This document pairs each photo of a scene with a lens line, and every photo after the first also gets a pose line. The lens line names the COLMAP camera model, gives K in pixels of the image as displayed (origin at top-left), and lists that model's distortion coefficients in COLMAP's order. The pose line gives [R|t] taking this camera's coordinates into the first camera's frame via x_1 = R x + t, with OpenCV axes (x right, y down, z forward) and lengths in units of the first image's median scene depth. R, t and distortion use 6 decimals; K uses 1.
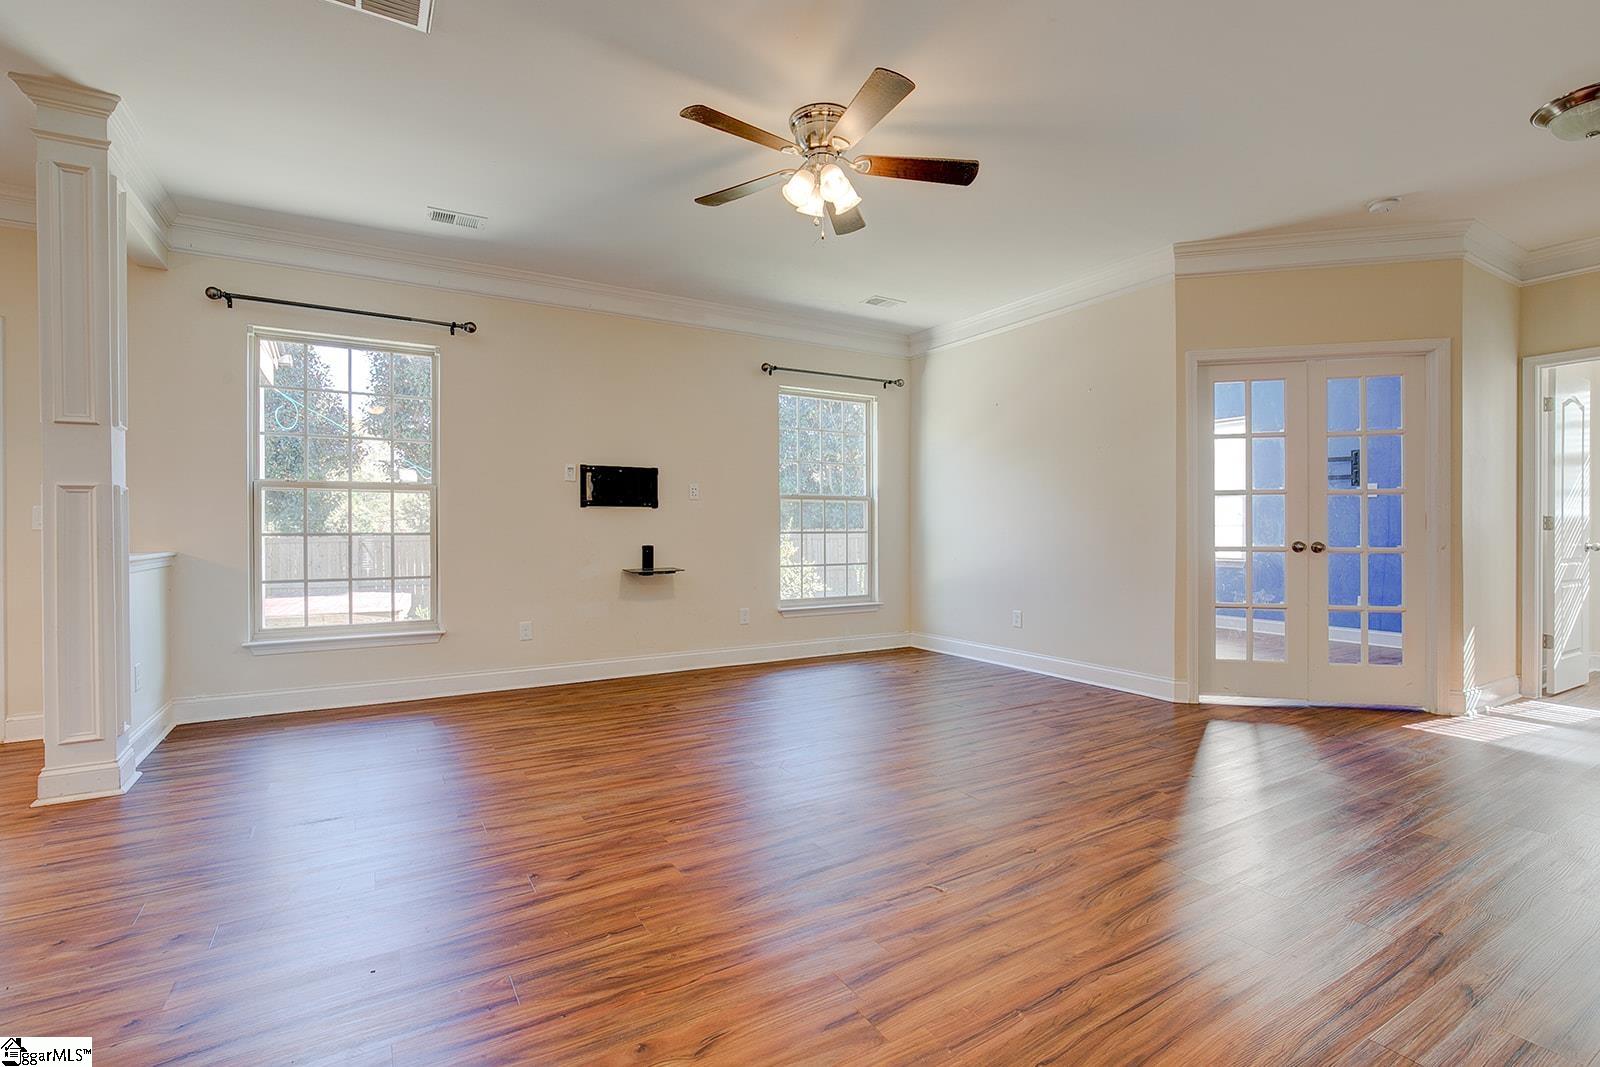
lens RADIAL K [[736.1, 0, 790.4], [0, 736.1, 532.7], [0, 0, 1]] dist [-0.016987, 0.004647]
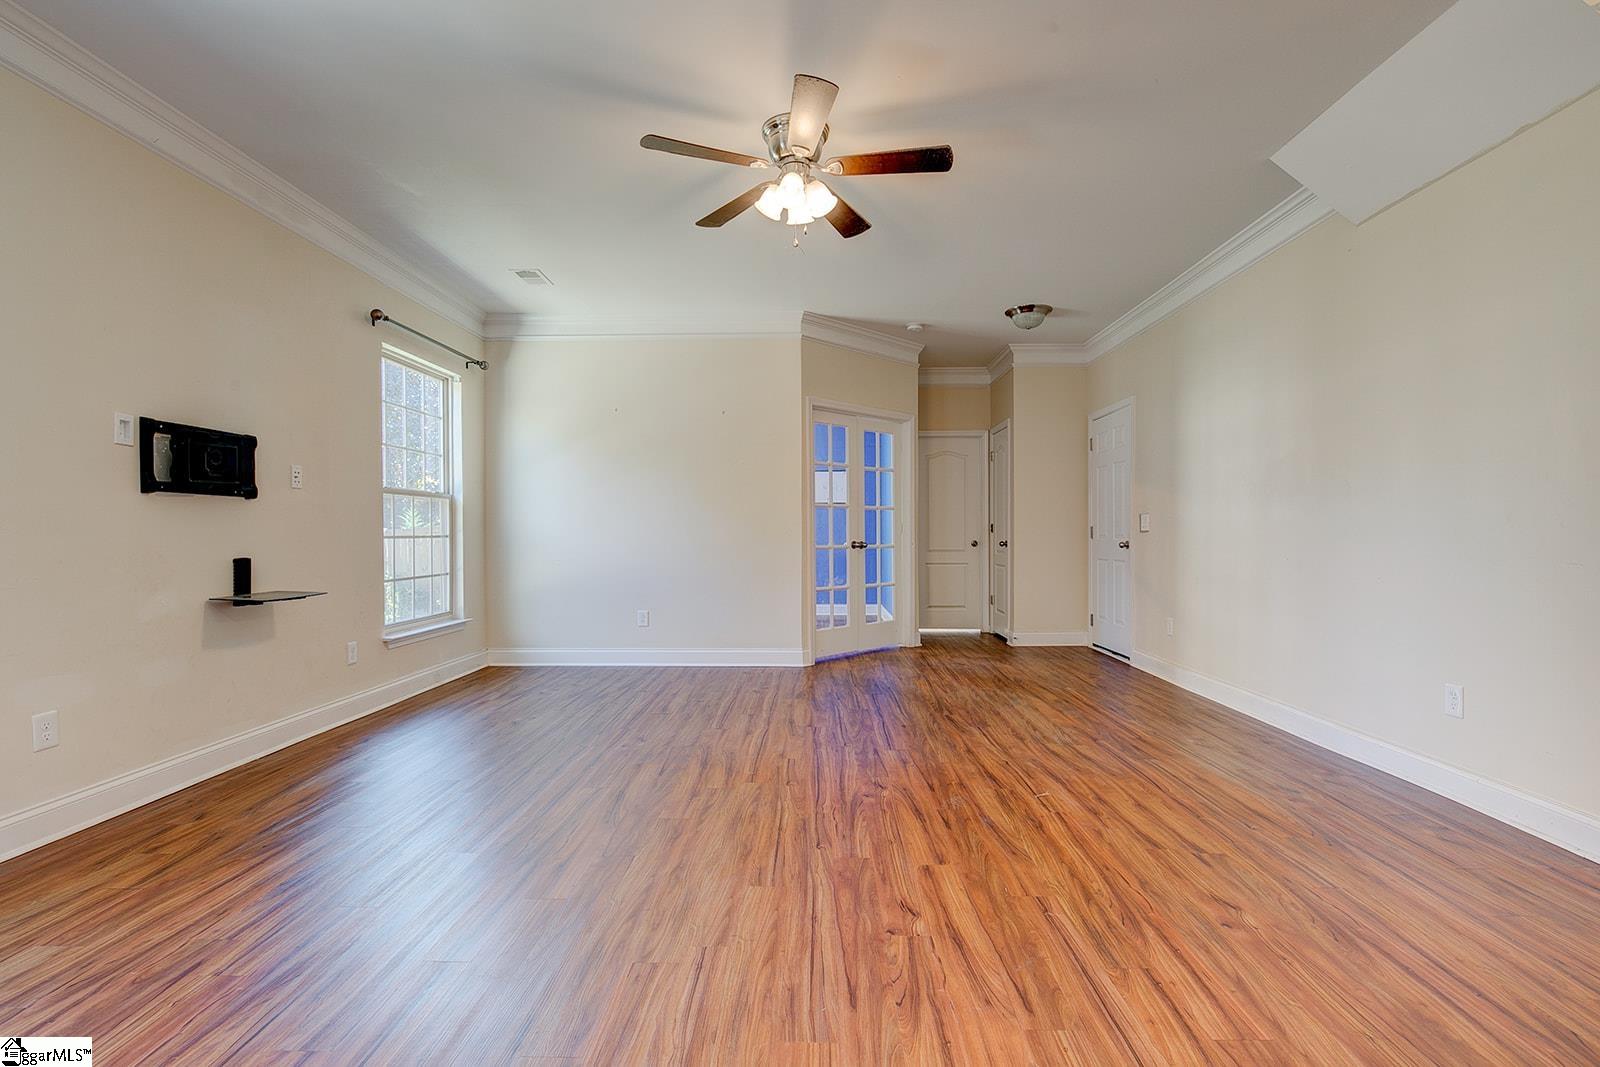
lens RADIAL K [[736.1, 0, 807.5], [0, 736.1, 533.0], [0, 0, 1]] dist [-0.016987, 0.004647]
pose [[0.523167, 0.001346, 0.852229, -0.536635], [0.005438, 0.999973, -0.004918, 0.002220], [-0.852213, 0.007207, 0.523146, 0.298966]]
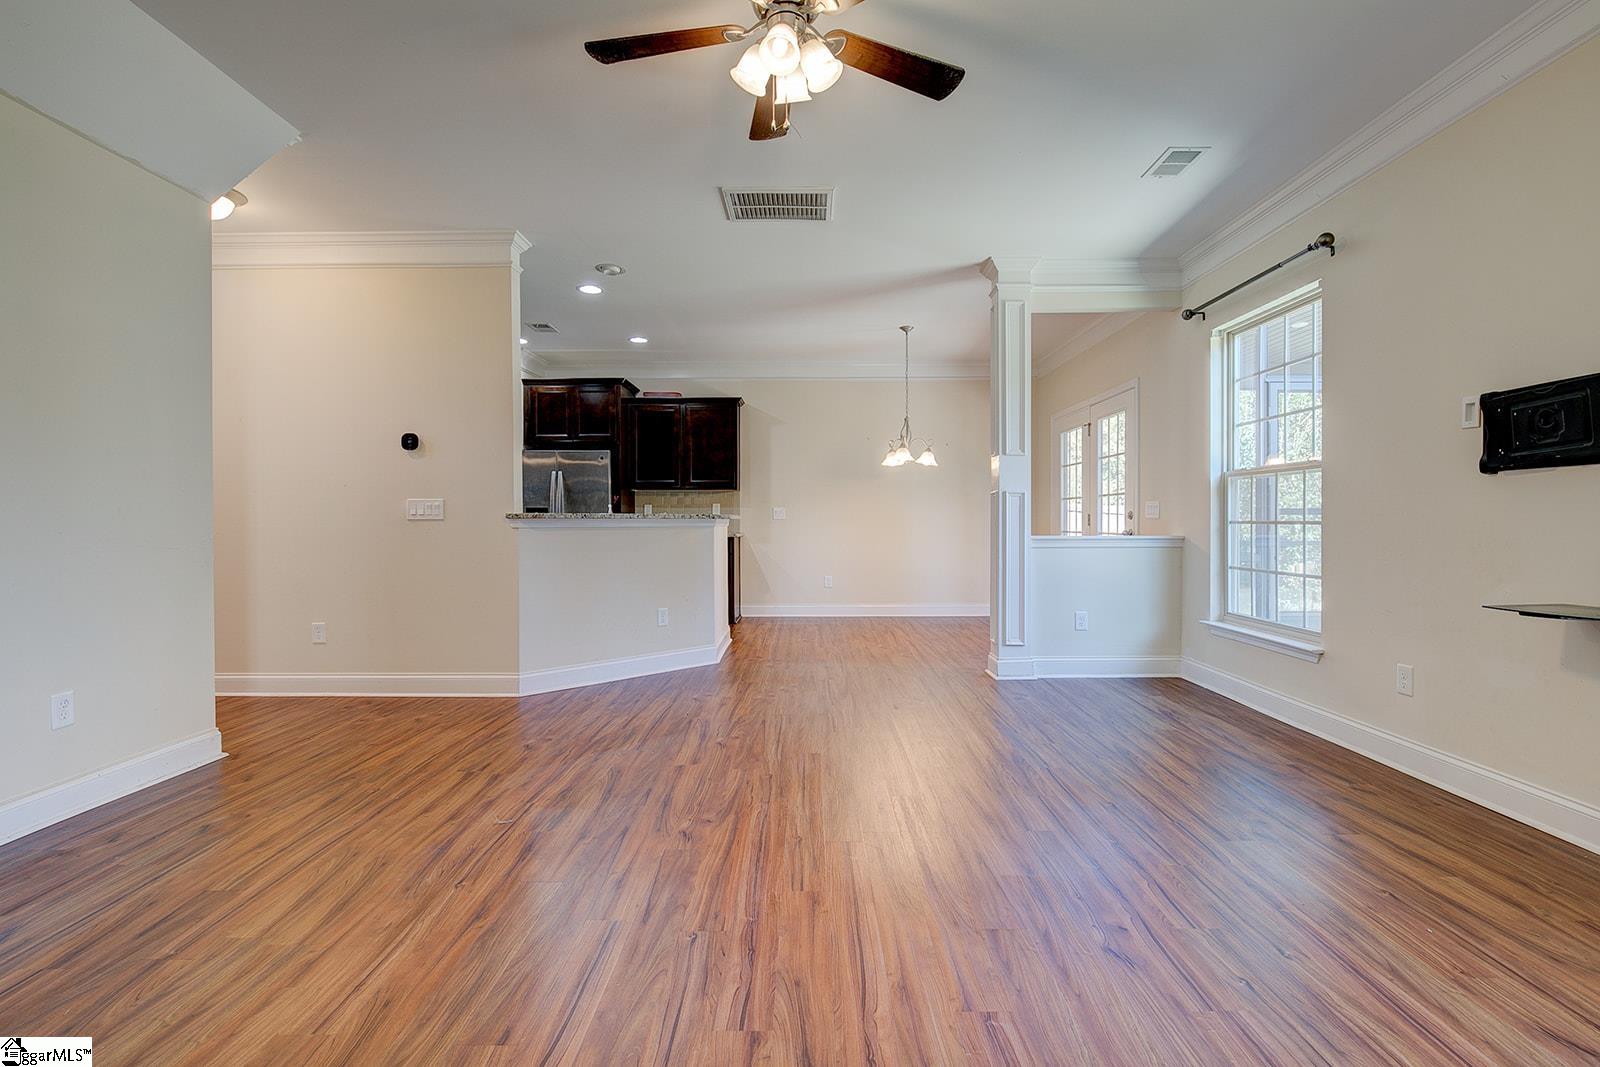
lens RADIAL K [[736.1, 0, 813.6], [0, 736.1, 513.1], [0, 0, 1]] dist [-0.016987, 0.004647]
pose [[-0.503399, -0.005831, -0.864034, 0.445704], [-0.000375, 0.999979, -0.006530, -0.003077], [0.864054, -0.002963, -0.503391, 0.920819]]
